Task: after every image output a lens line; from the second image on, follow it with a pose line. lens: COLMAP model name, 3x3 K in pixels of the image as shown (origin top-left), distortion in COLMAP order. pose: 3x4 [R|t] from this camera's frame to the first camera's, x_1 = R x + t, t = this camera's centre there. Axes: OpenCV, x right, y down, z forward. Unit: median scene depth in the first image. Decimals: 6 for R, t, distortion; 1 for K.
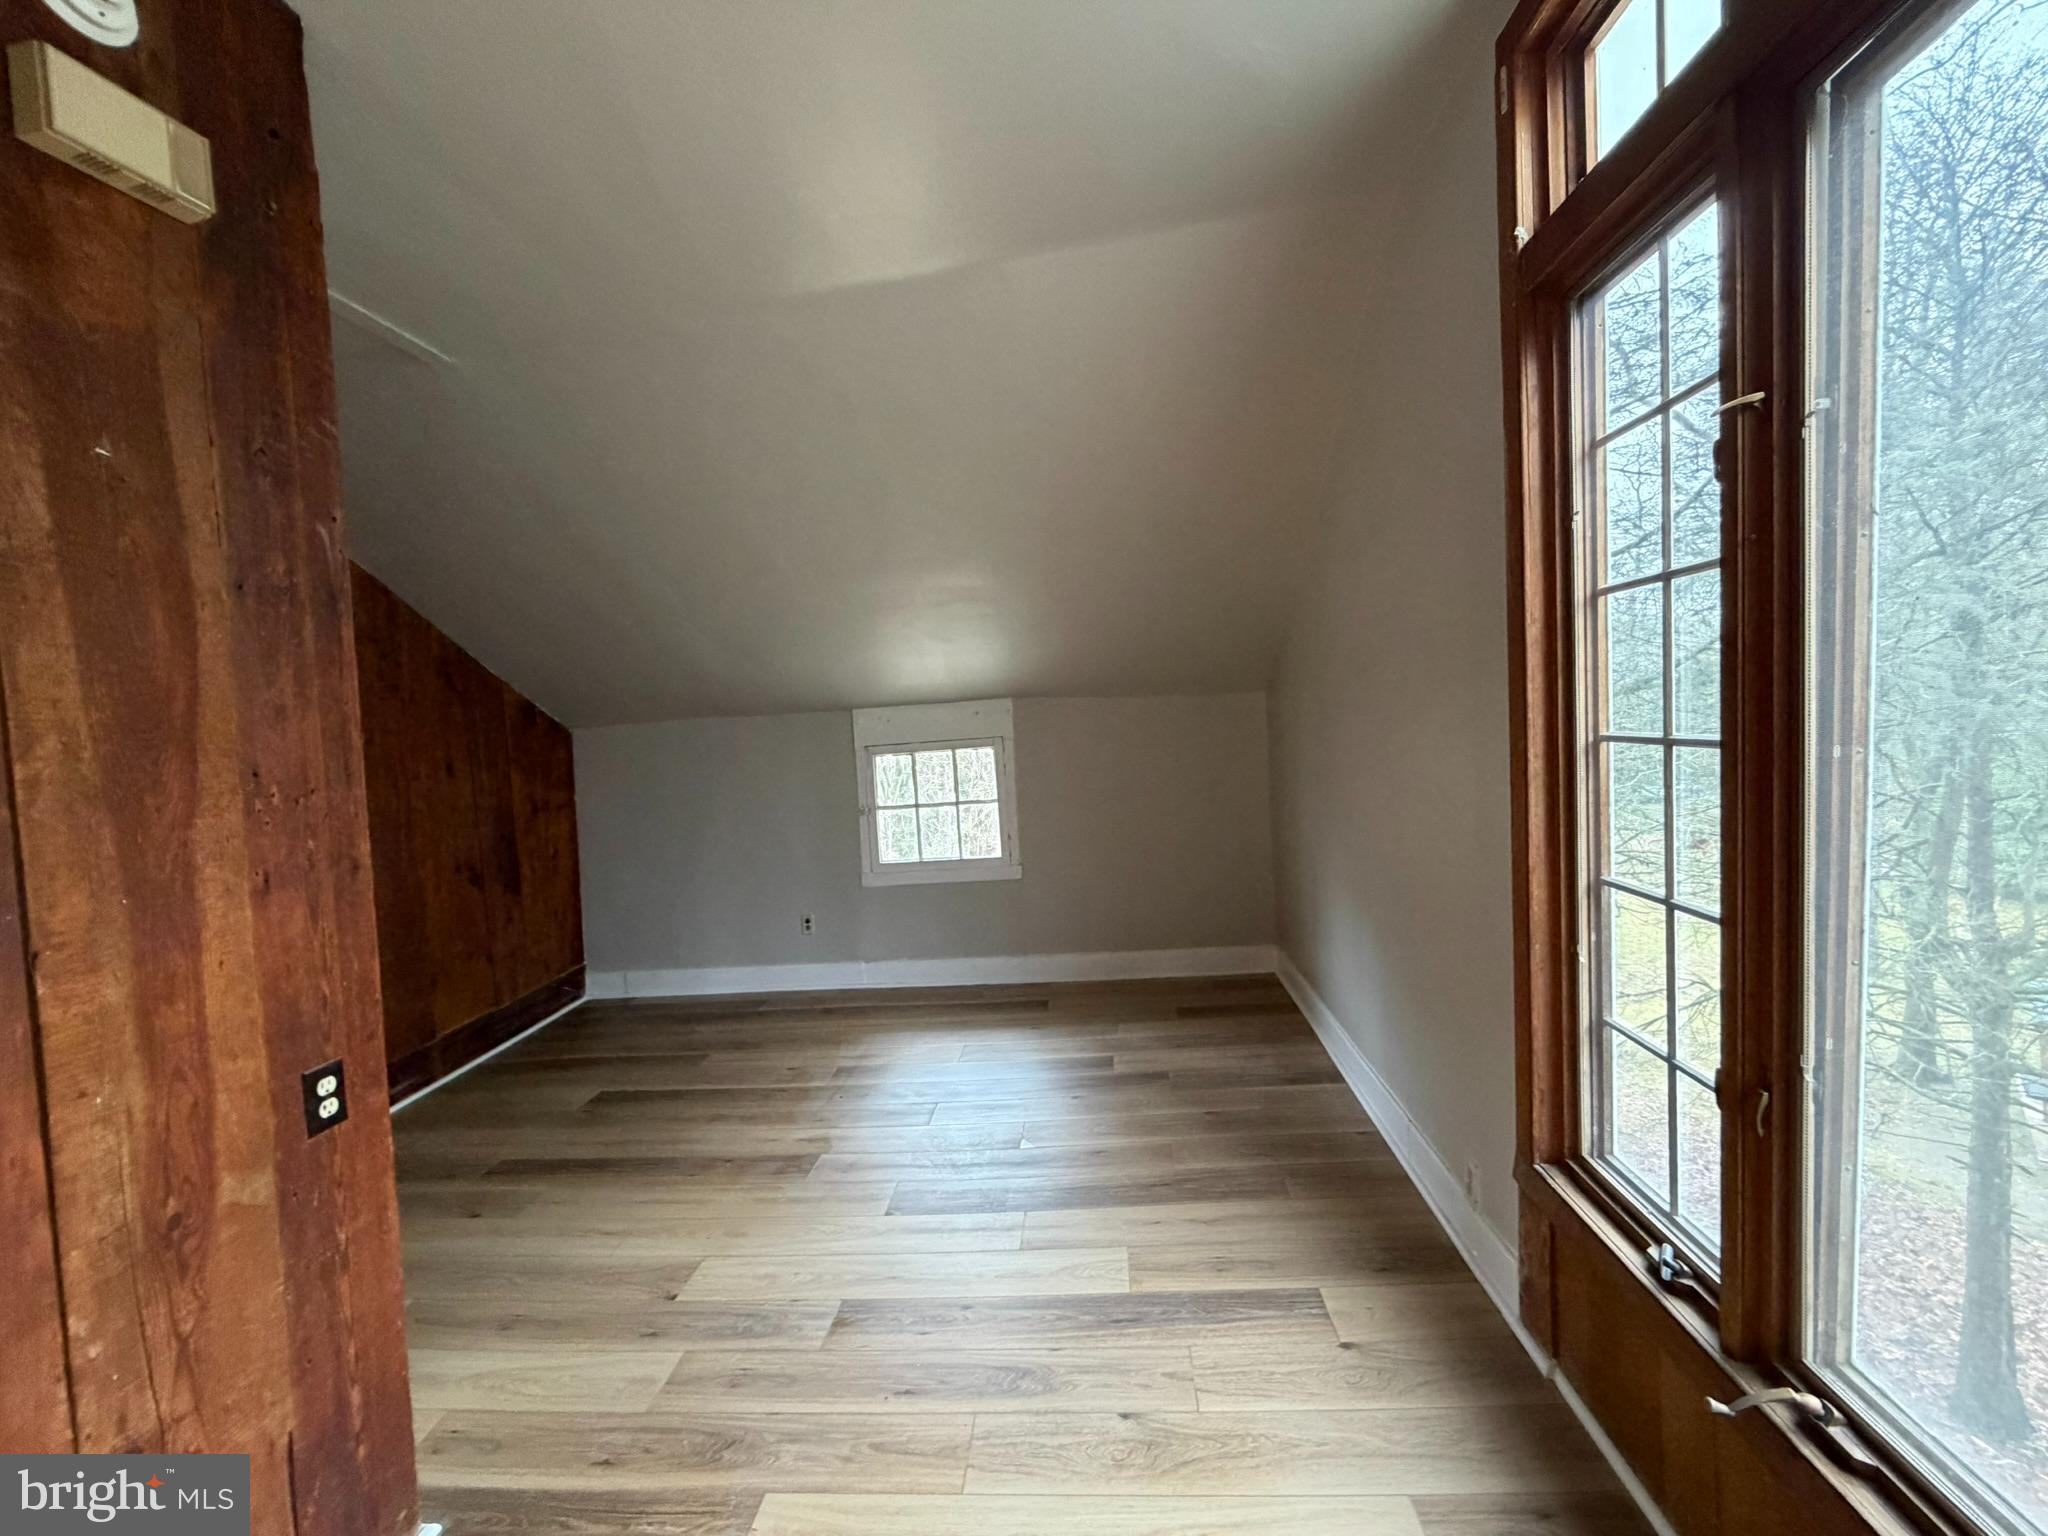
lens RADIAL K [[821.8, 0, 1022.2], [0, 821.8, 769.6], [0, 0, 1]] dist [-0.001889, -0.000101]
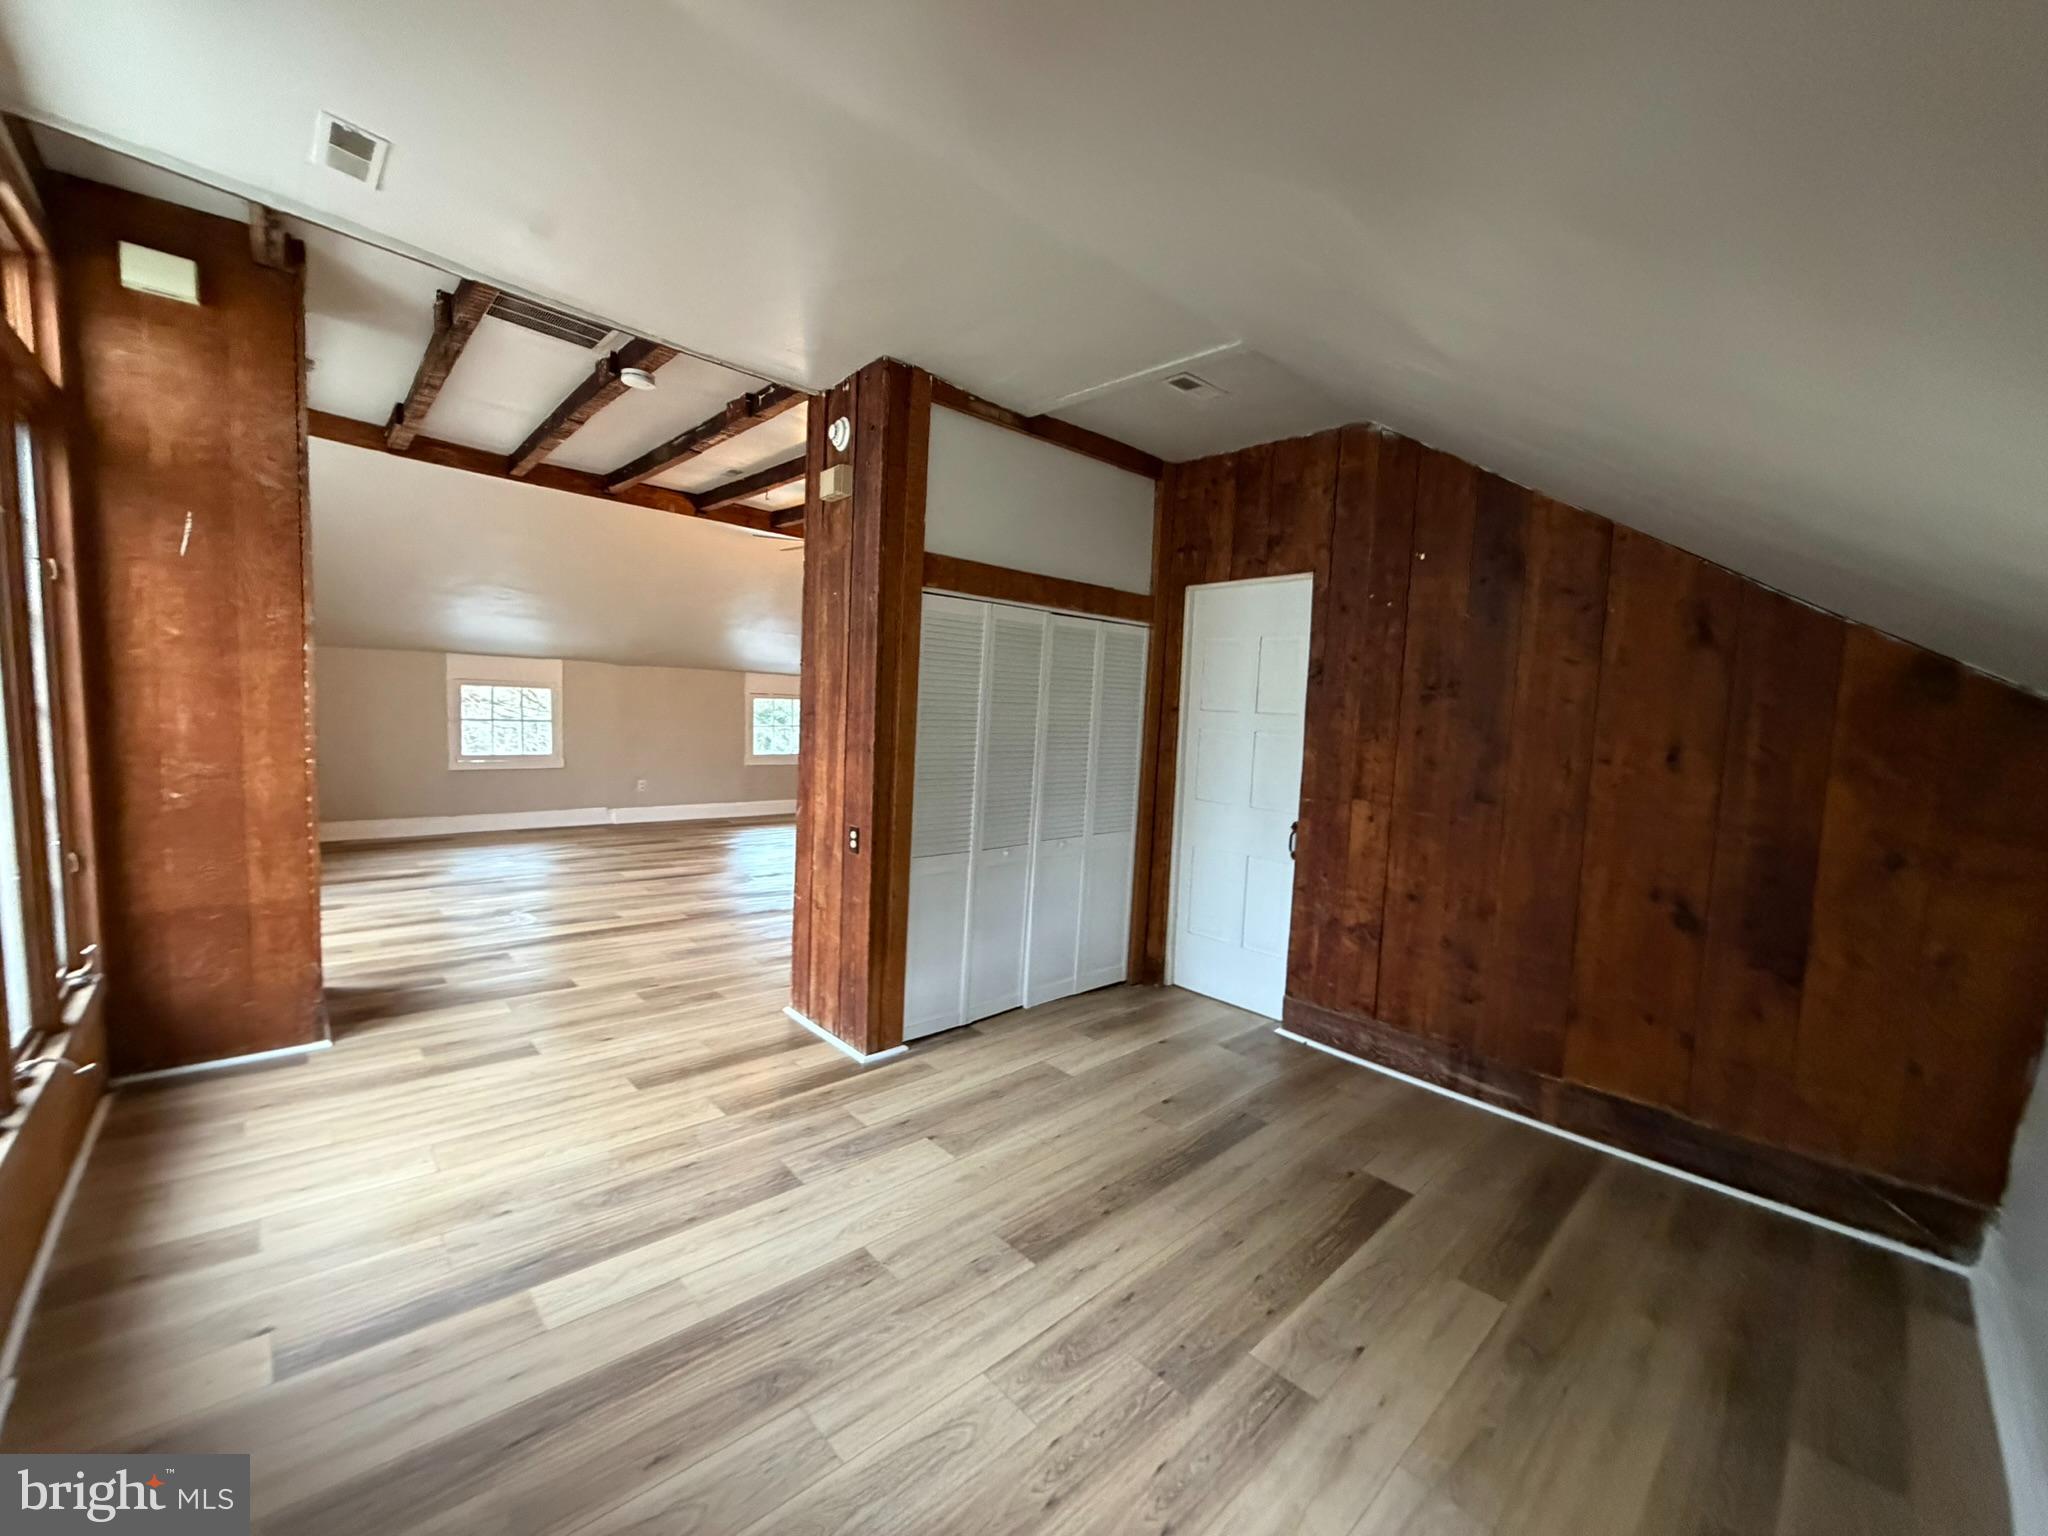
lens RADIAL K [[821.4, 0, 1018.4], [0, 821.4, 774.1], [0, 0, 1]] dist [-0.001739, -0.000170]
pose [[-0.674071, 0.094990, -0.732533, 0.403834], [-0.046300, 0.984314, 0.170244, -0.156879], [0.737214, 0.148672, -0.659100, 2.023923]]
